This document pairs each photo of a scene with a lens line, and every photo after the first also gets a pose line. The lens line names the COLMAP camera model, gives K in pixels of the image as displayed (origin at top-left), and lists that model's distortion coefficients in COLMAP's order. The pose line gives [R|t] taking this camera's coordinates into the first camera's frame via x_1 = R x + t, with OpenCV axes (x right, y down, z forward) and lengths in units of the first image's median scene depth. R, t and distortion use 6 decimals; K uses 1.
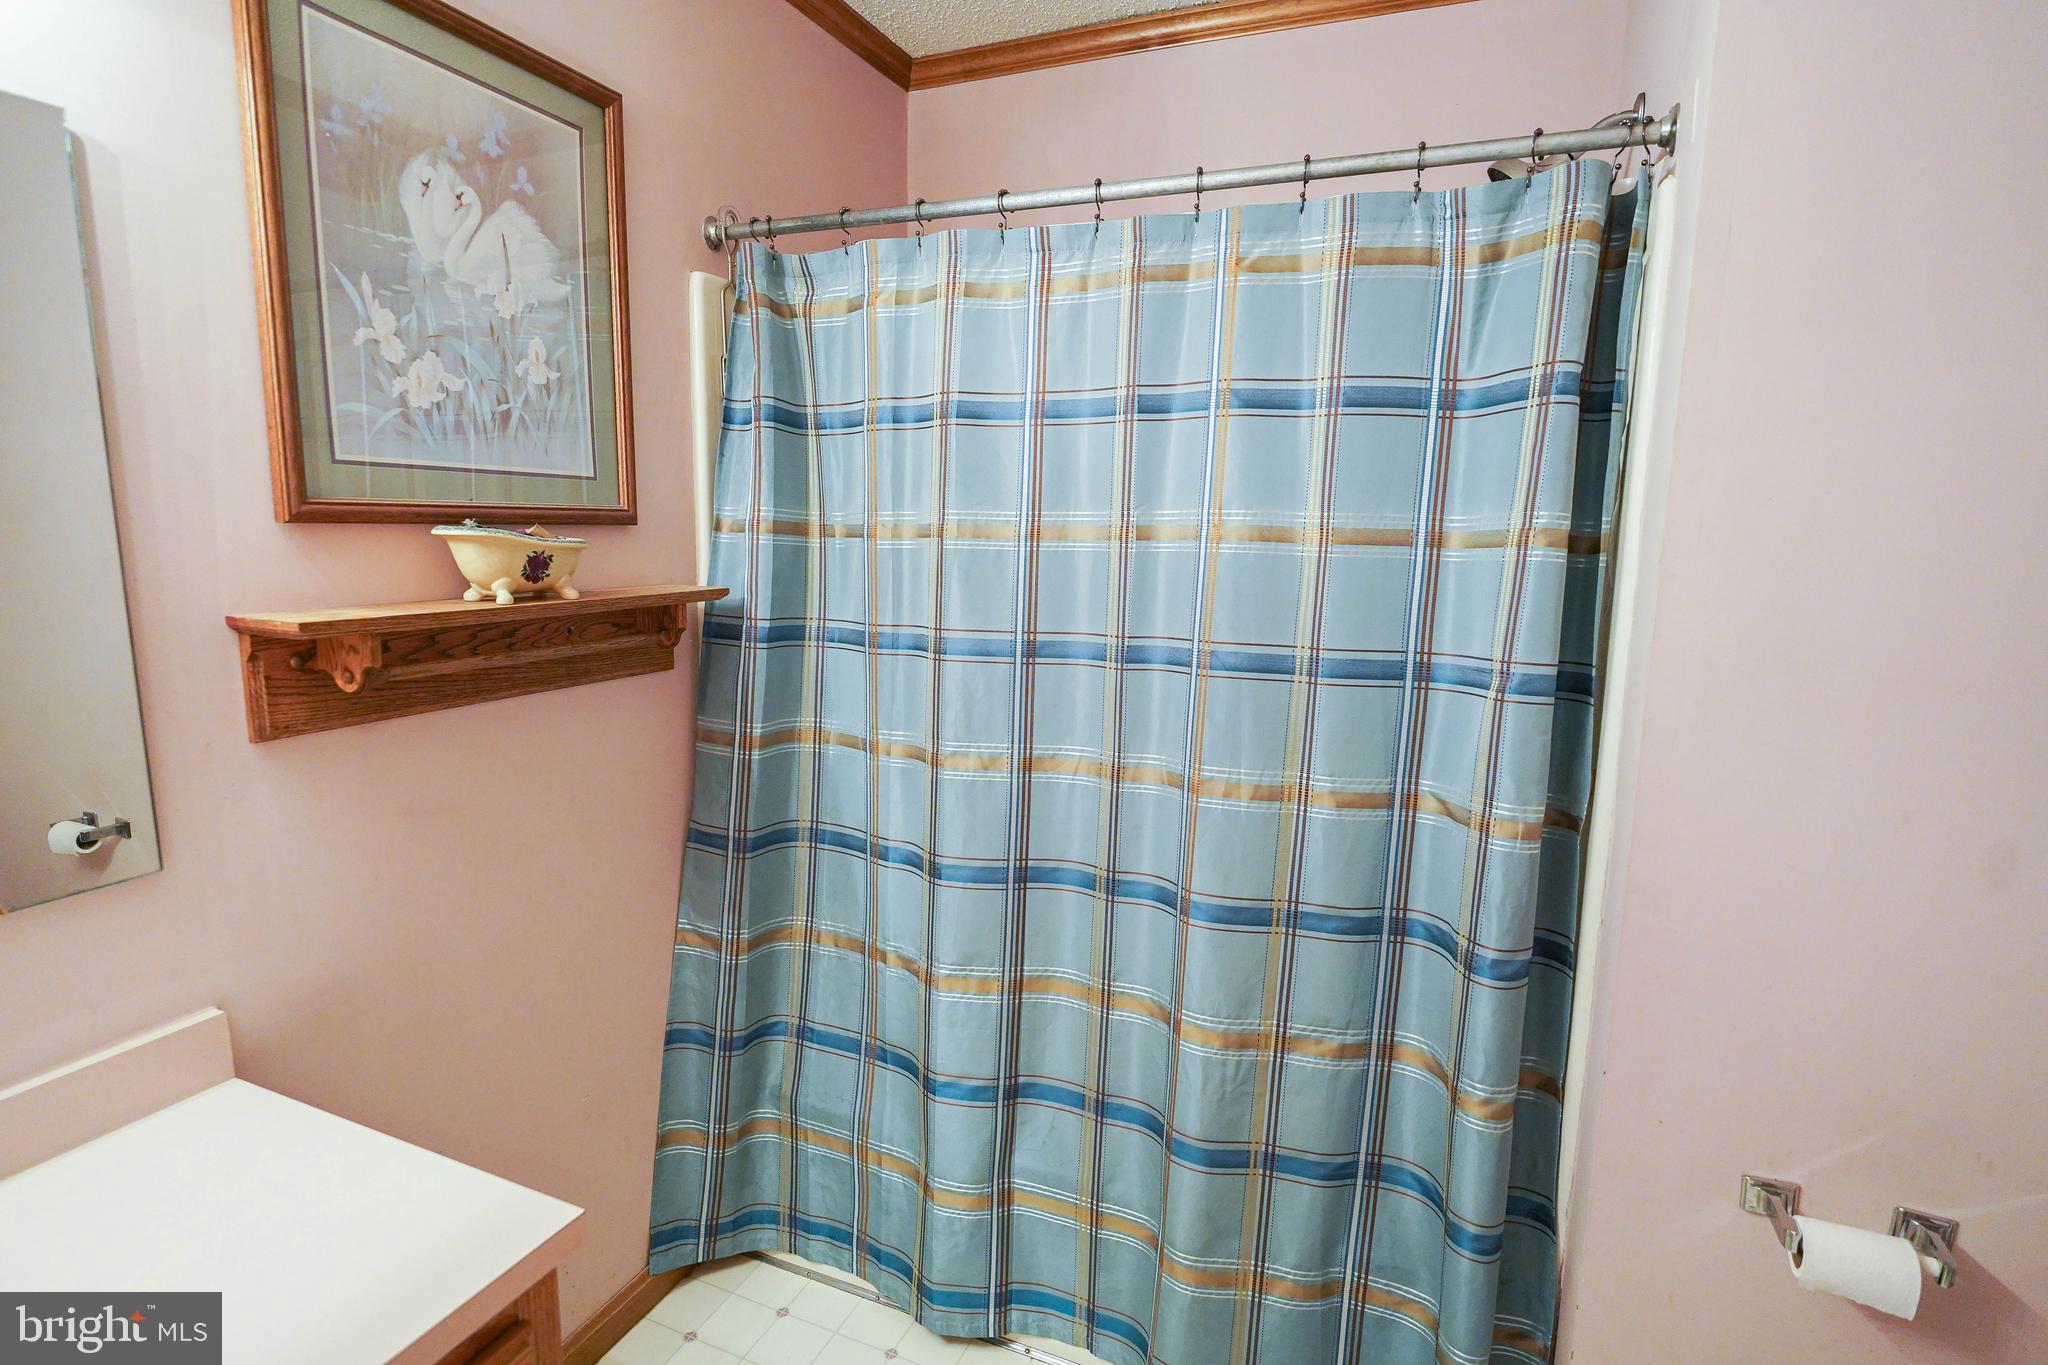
lens RADIAL K [[1025.2, 0, 1024.0], [0, 1025.2, 682.5], [0, 0, 1]] dist [-0.007664, -0.000199]
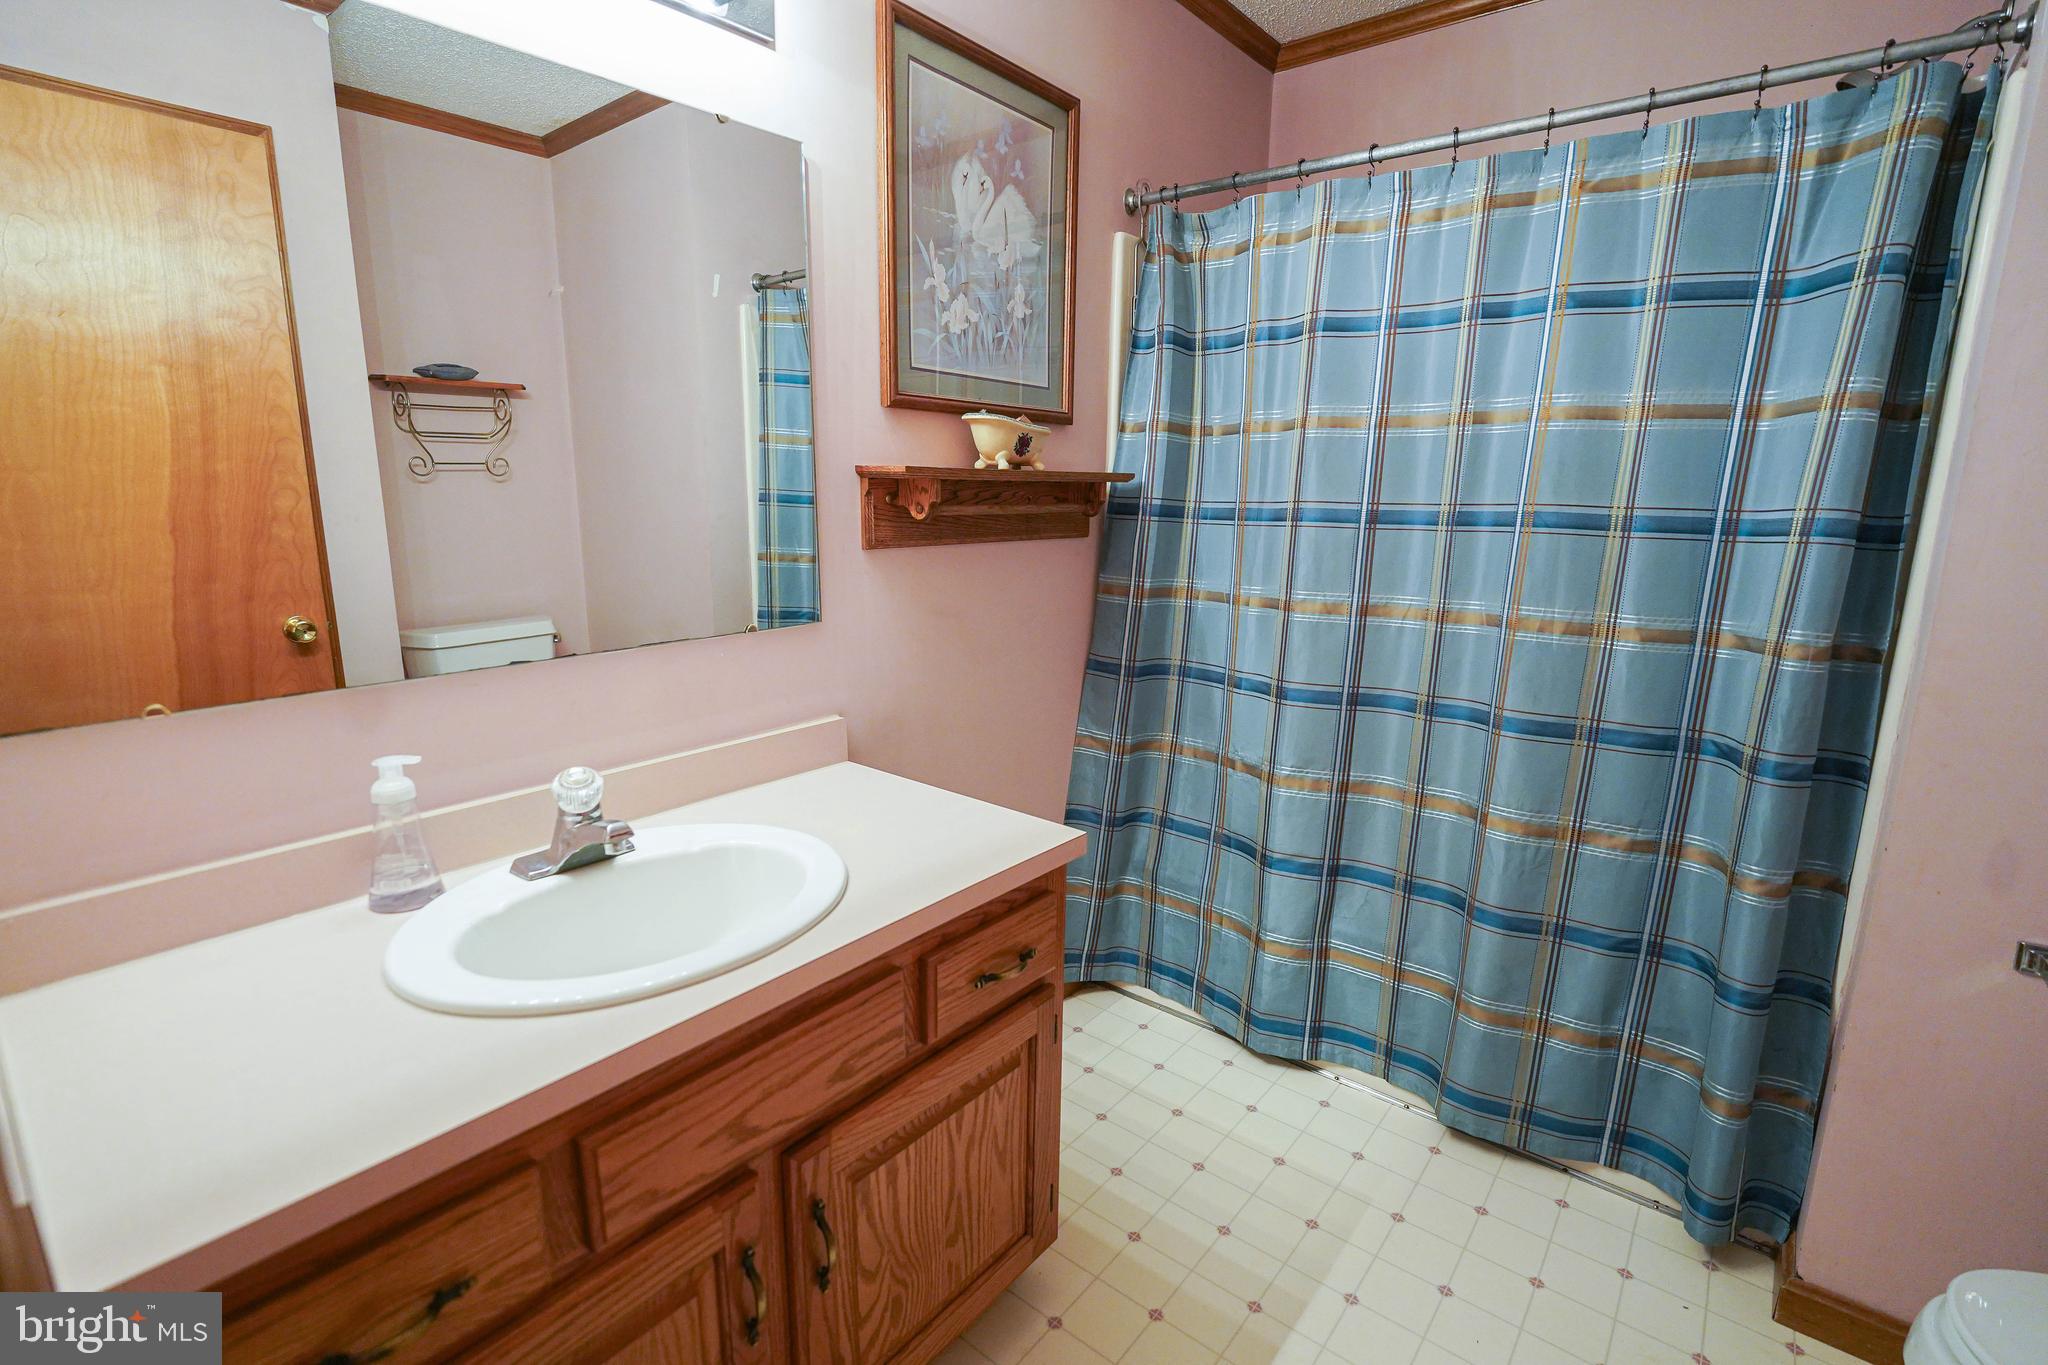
lens RADIAL K [[952.2, 0, 1024.0], [0, 952.2, 682.5], [0, 0, 1]] dist [-0.001458, 0.000202]
pose [[0.963812, 0.049262, -0.261992, -0.096408], [-0.038084, 0.998141, 0.047575, 0.139448], [0.263849, -0.035875, 0.963897, -0.264789]]
